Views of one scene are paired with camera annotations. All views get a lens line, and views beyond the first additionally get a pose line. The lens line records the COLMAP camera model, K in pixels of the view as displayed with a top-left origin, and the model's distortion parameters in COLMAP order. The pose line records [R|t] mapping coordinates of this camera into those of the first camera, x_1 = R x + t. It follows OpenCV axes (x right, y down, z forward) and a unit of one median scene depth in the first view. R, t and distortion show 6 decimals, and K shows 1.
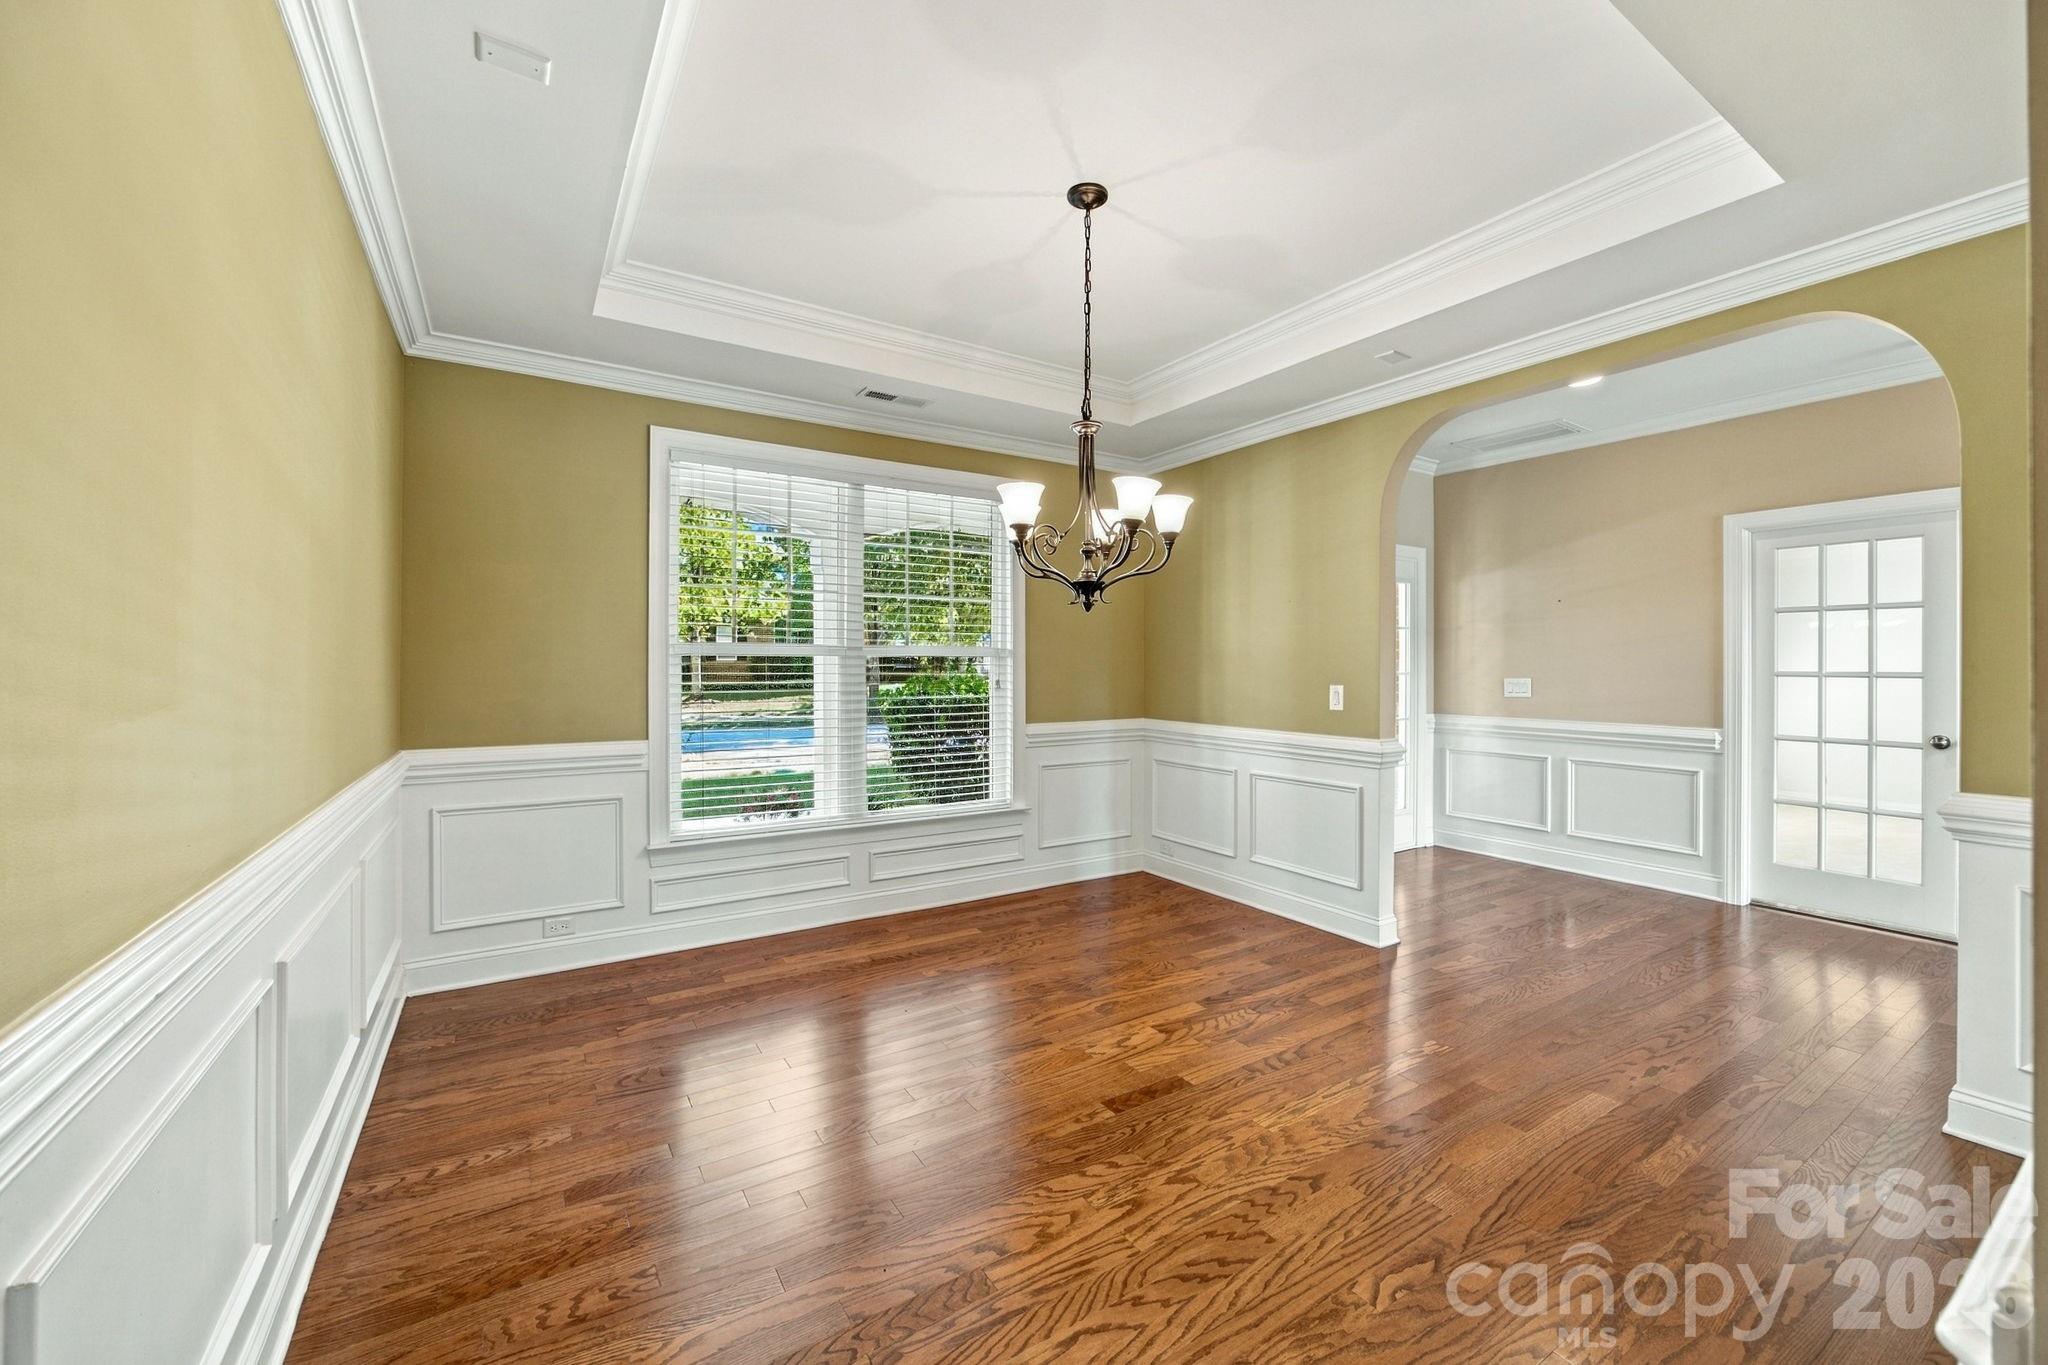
lens RADIAL K [[813.2, 0, 1025.4], [0, 813.2, 671.7], [0, 0, 1]] dist [-0.009978, 0.000169]
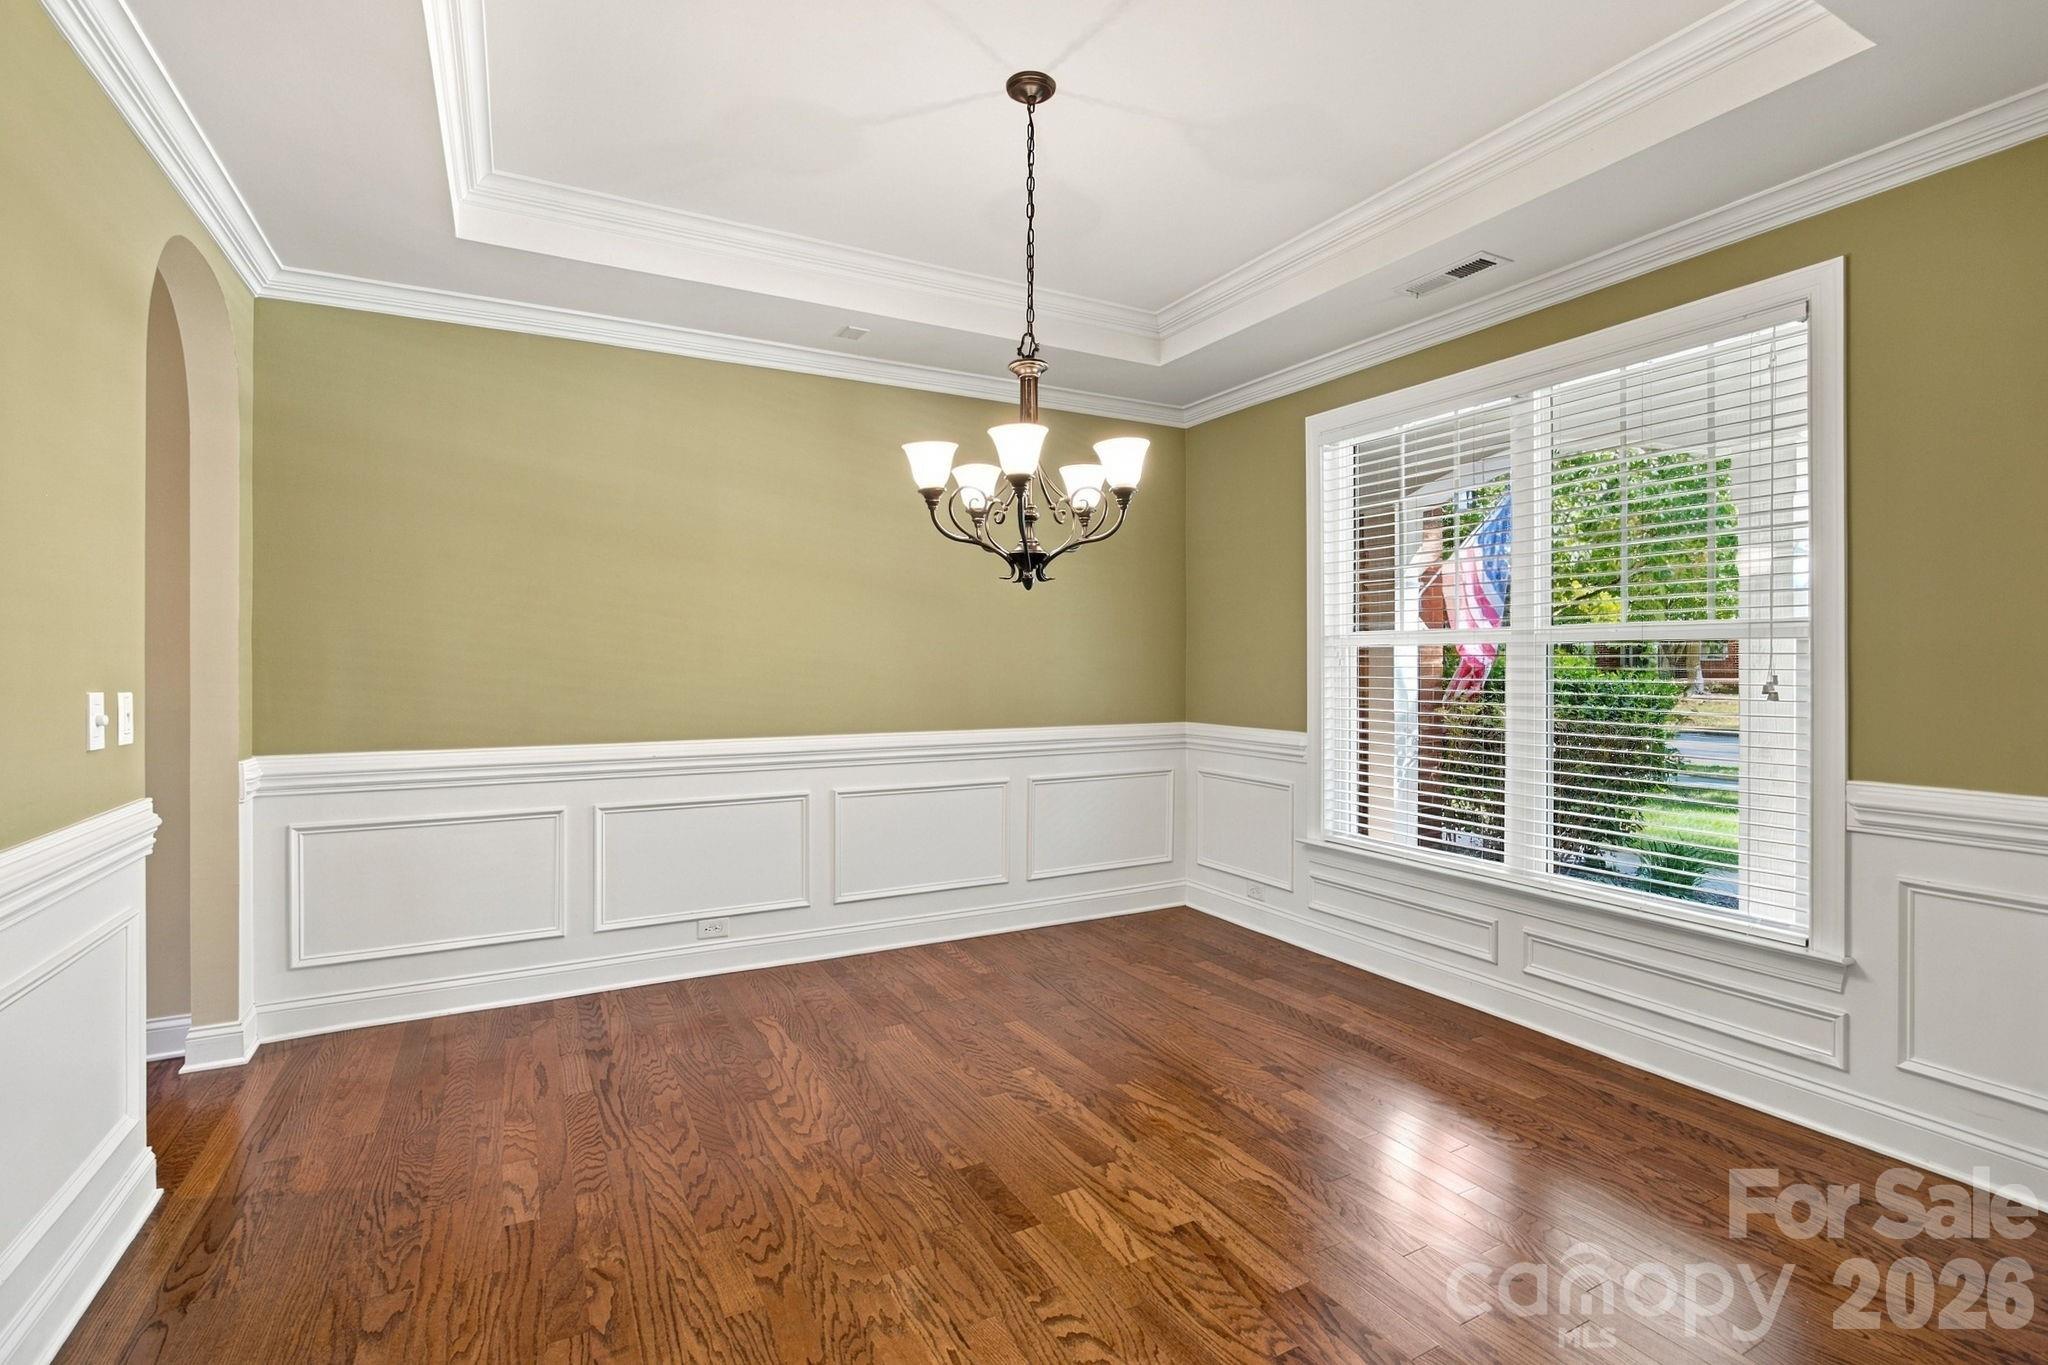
lens RADIAL K [[931.0, 0, 1022.7], [0, 931.0, 670.9], [0, 0, 1]] dist [-0.023162, 0.000855]
pose [[-0.067608, 0.003549, -0.997706, 0.892460], [-0.004459, 0.999983, 0.003859, 0.006171], [0.997702, 0.004710, -0.067591, 0.926239]]
